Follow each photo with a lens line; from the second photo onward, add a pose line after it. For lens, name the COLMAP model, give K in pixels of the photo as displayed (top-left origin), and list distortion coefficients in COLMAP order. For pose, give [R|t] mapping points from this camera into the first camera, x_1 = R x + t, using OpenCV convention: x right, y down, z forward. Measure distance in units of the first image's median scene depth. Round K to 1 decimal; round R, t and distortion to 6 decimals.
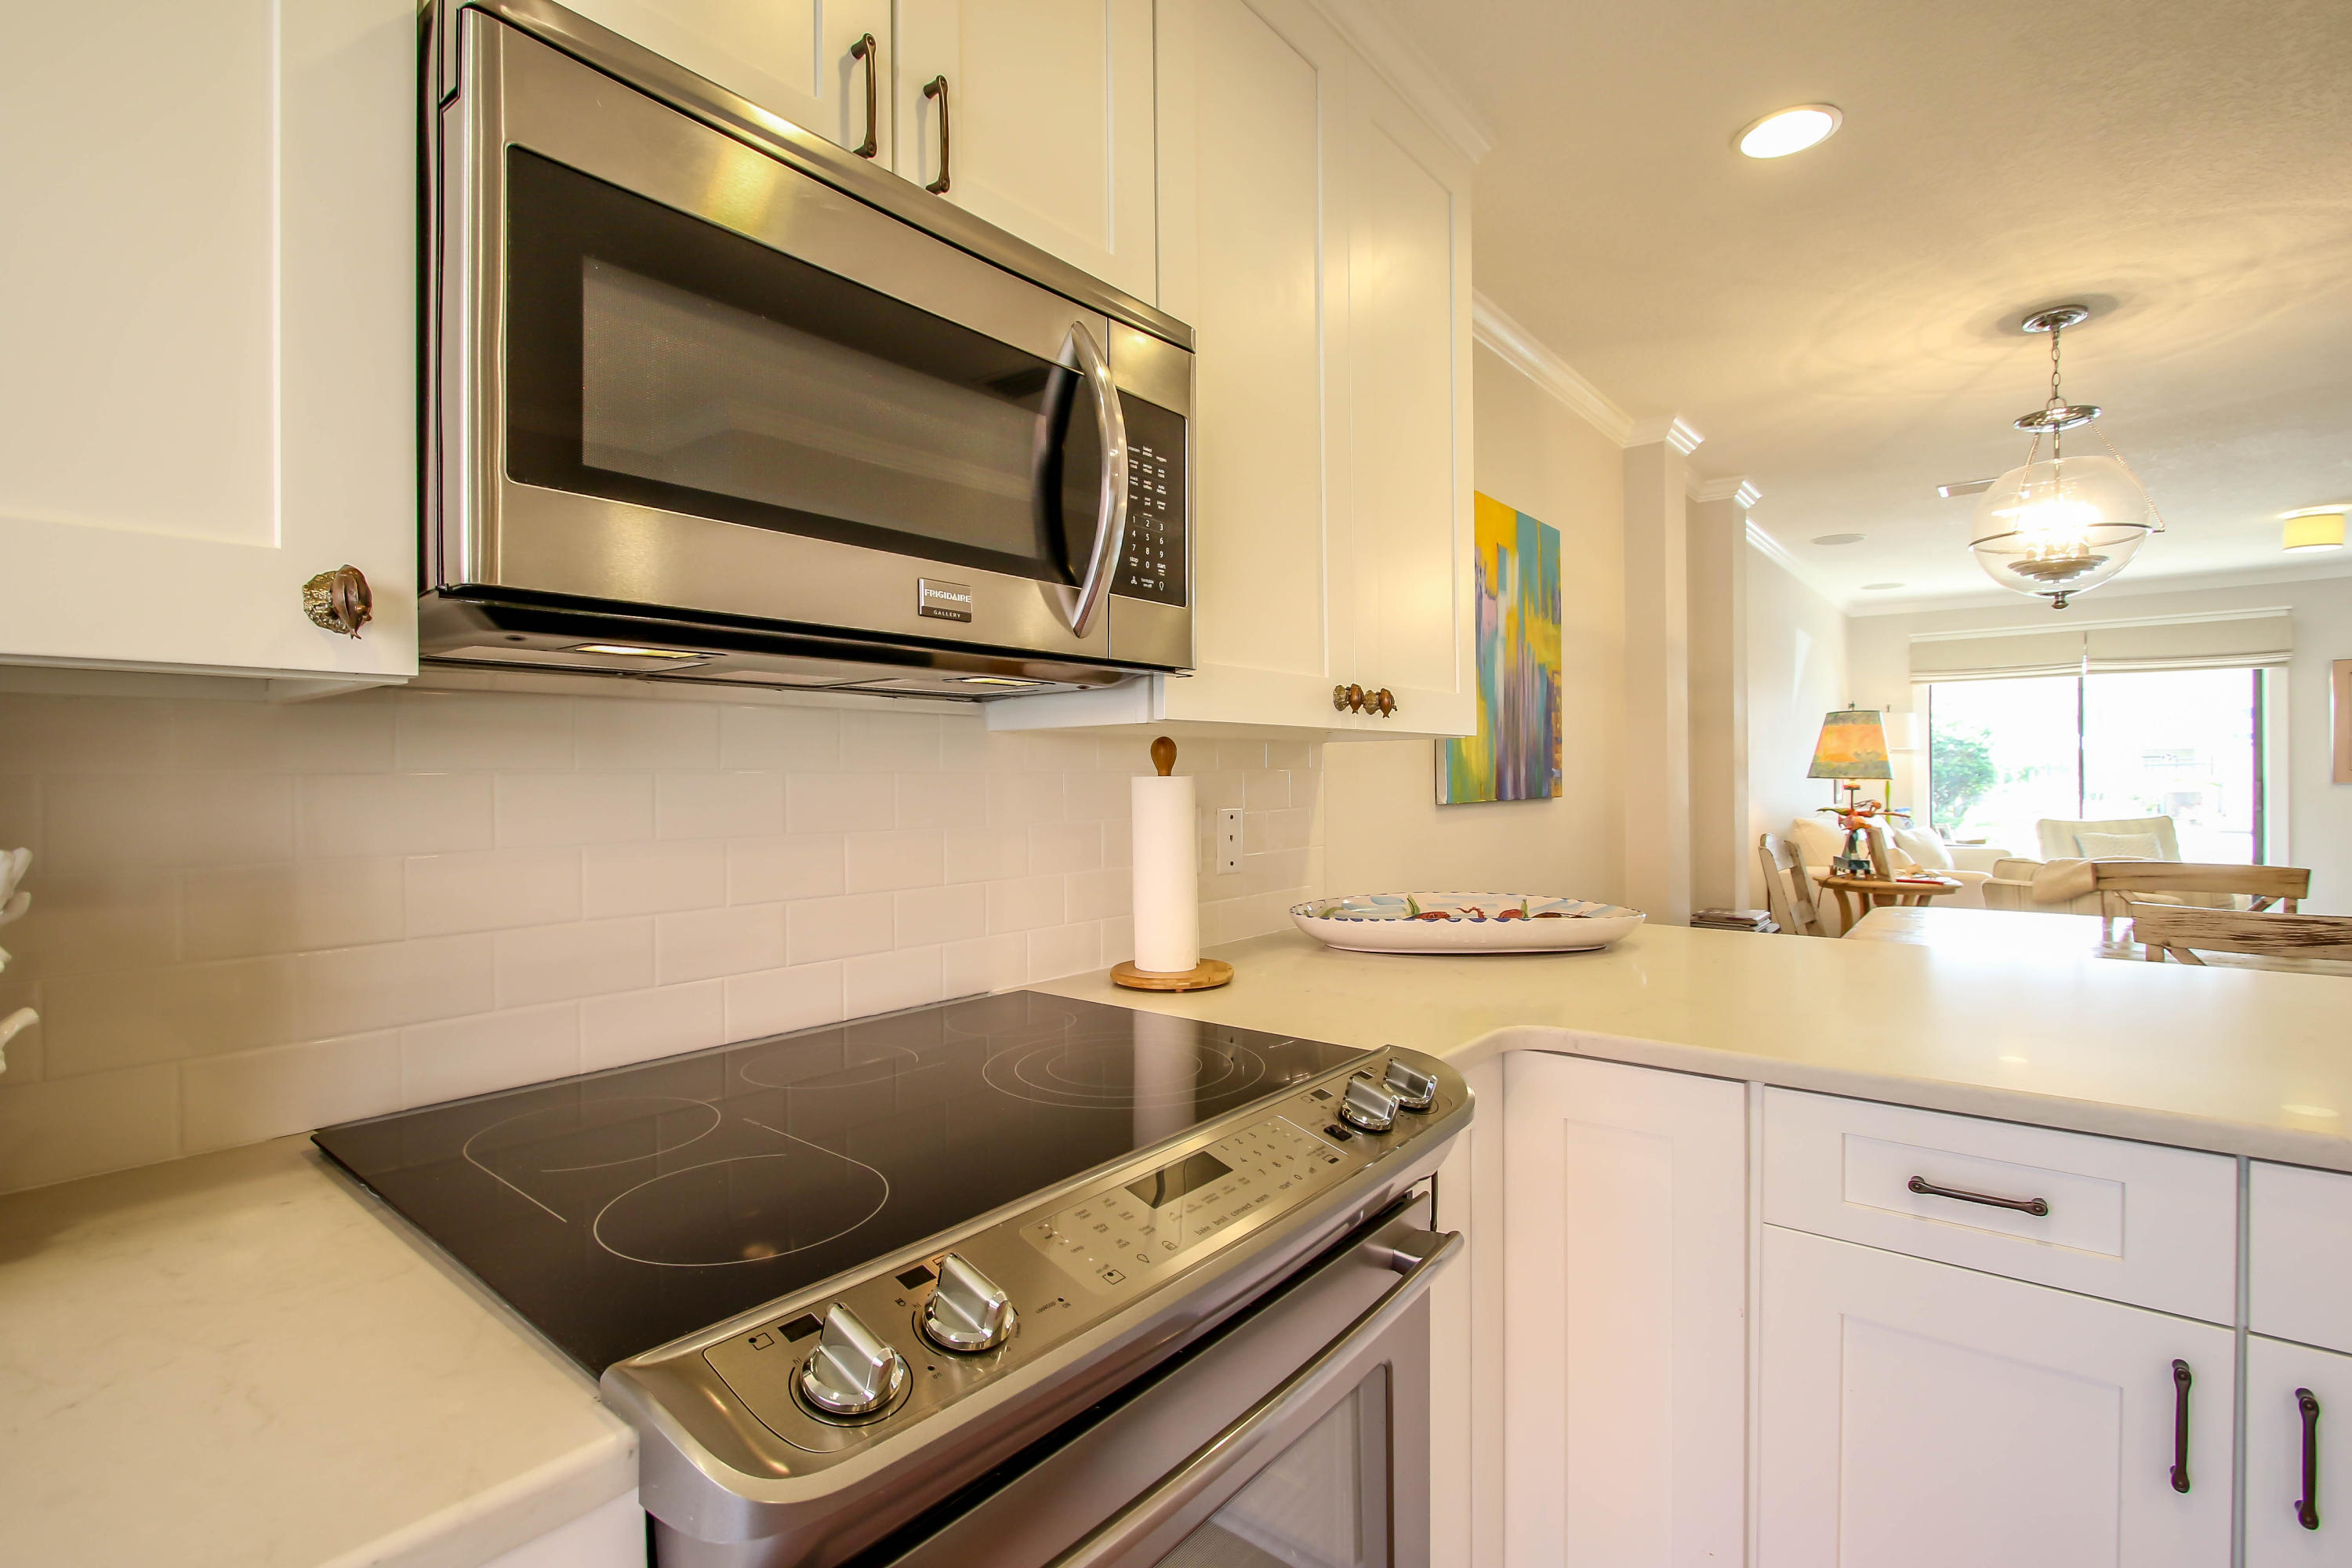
lens RADIAL K [[1075.5, 0, 1174.8], [0, 1075.5, 789.3], [0, 0, 1]] dist [-0.019043, 0.002840]
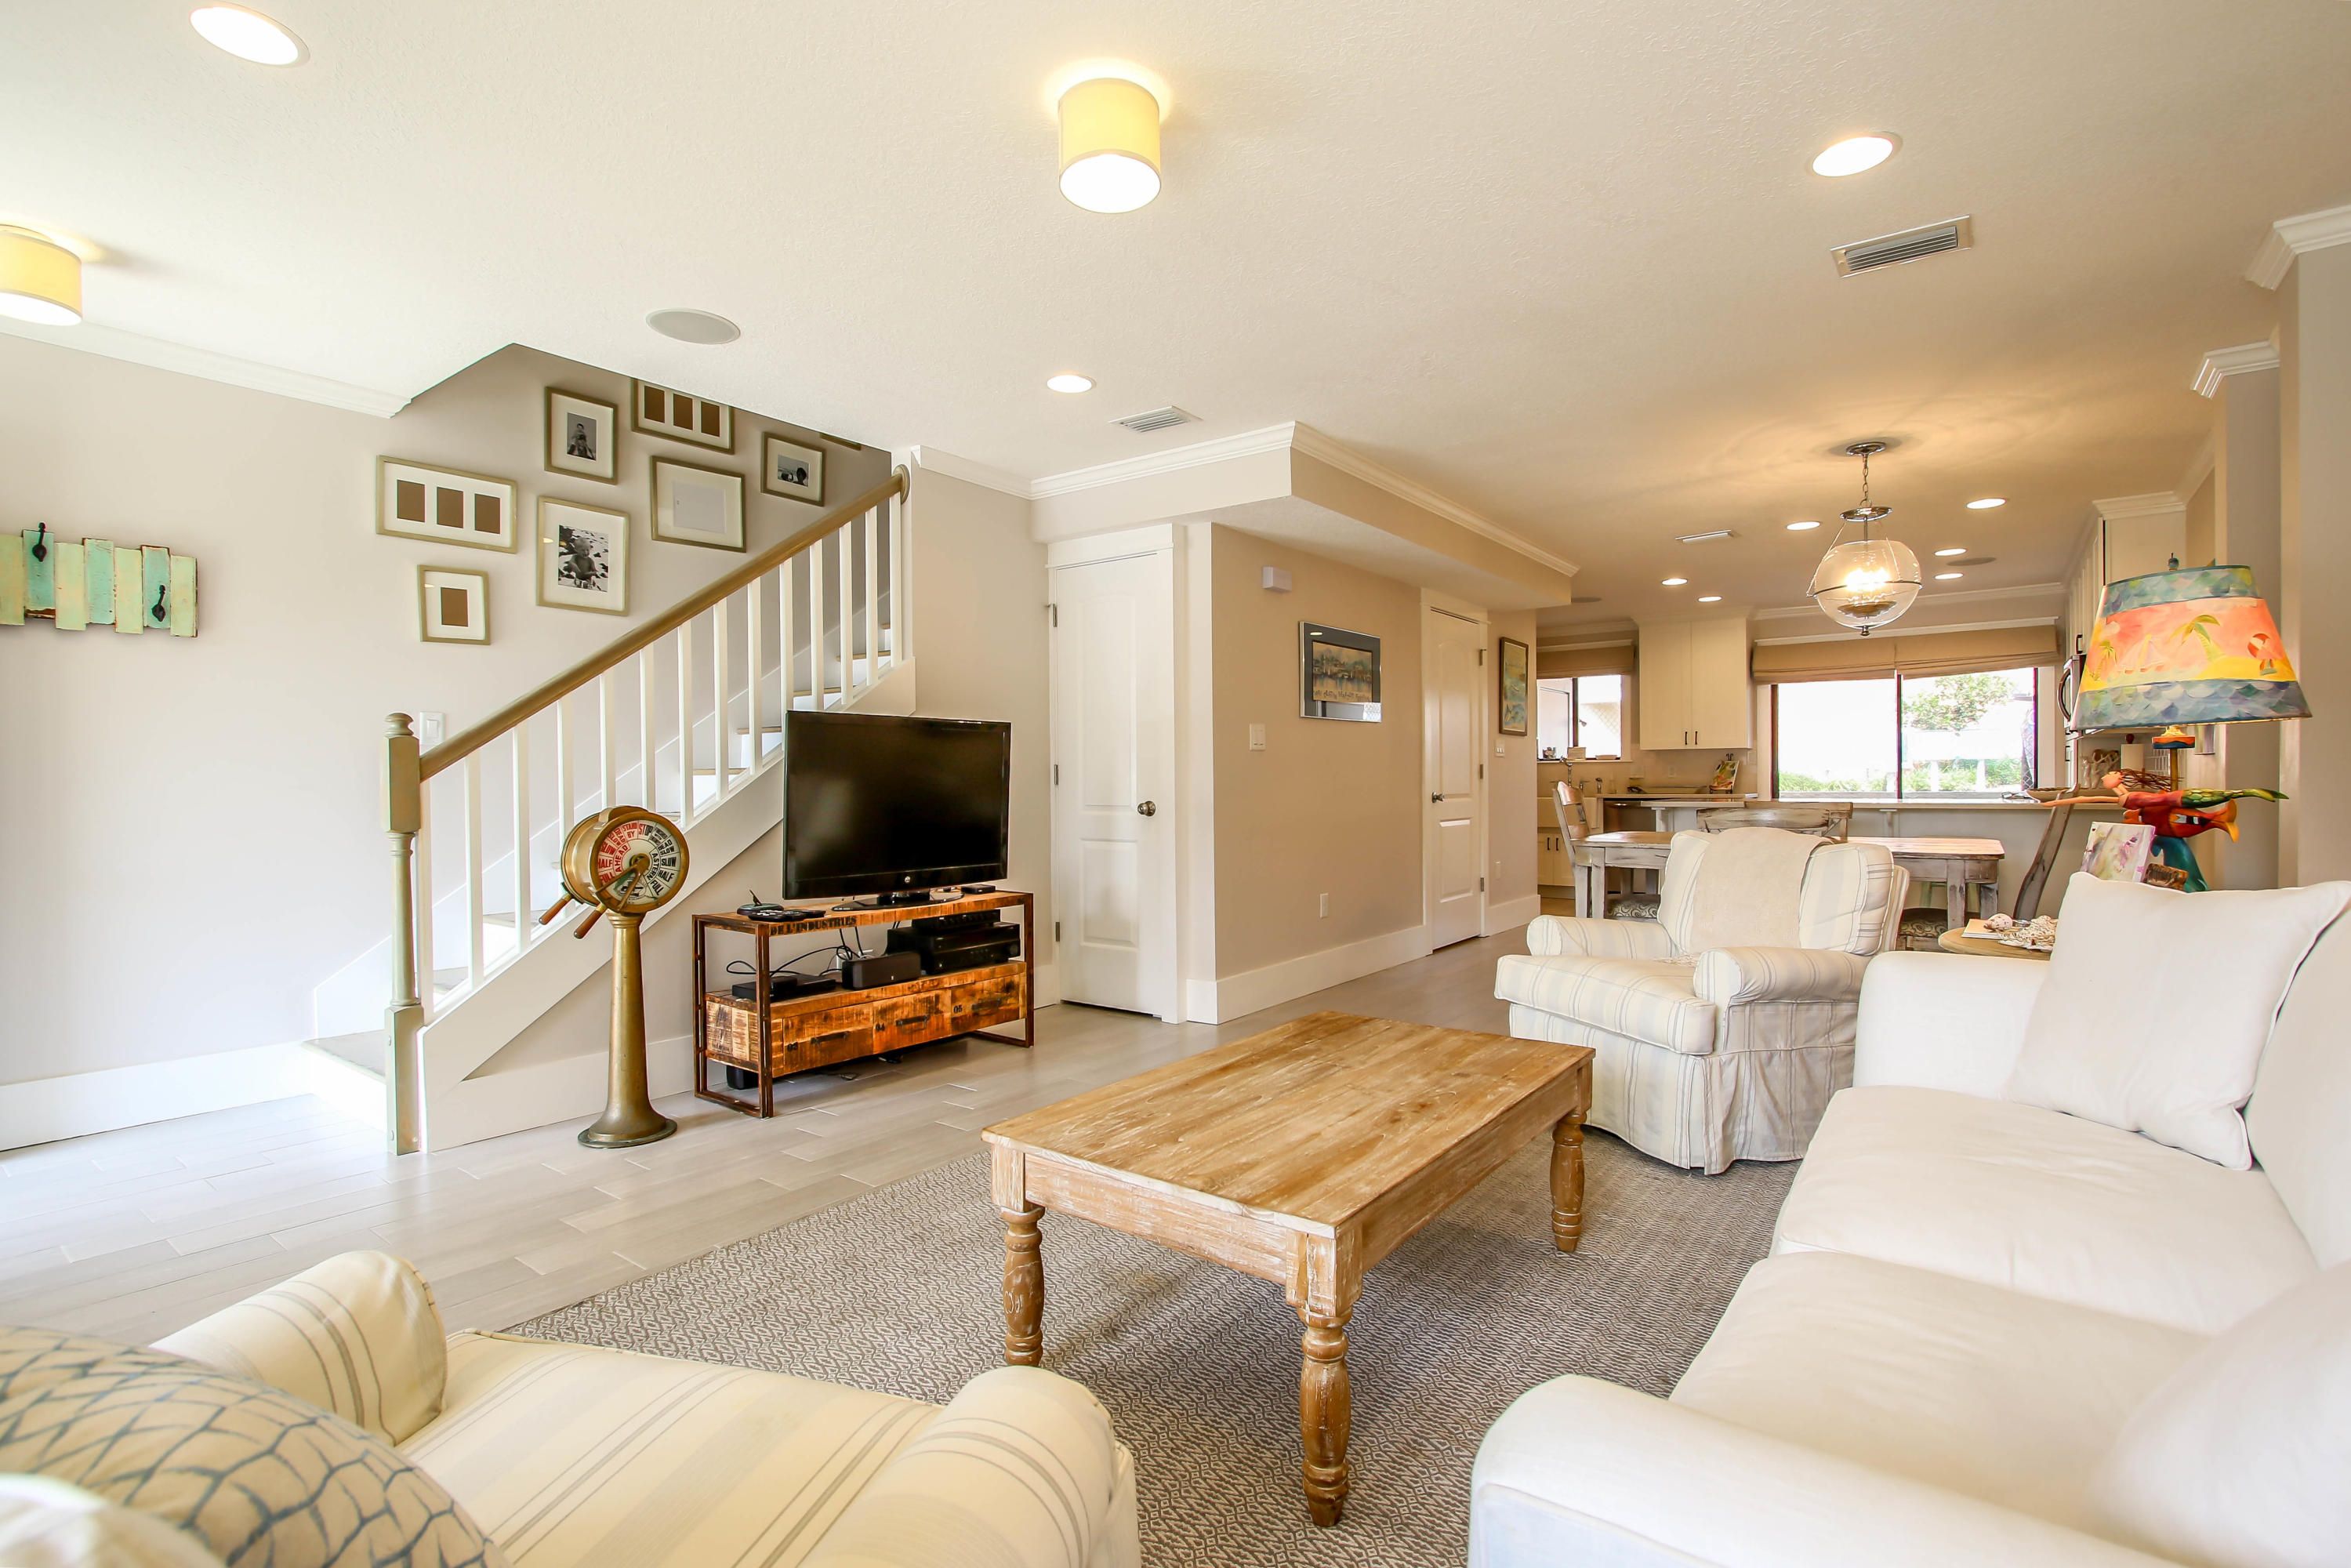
lens RADIAL K [[1095.8, 0, 1187.3], [0, 1095.8, 794.0], [0, 0, 1]] dist [-0.015961, 0.000684]
pose [[-0.998777, 0.014469, -0.047274, 1.100667], [0.013063, 0.999467, 0.029912, 0.000572], [0.047681, 0.029258, -0.998434, 1.475706]]
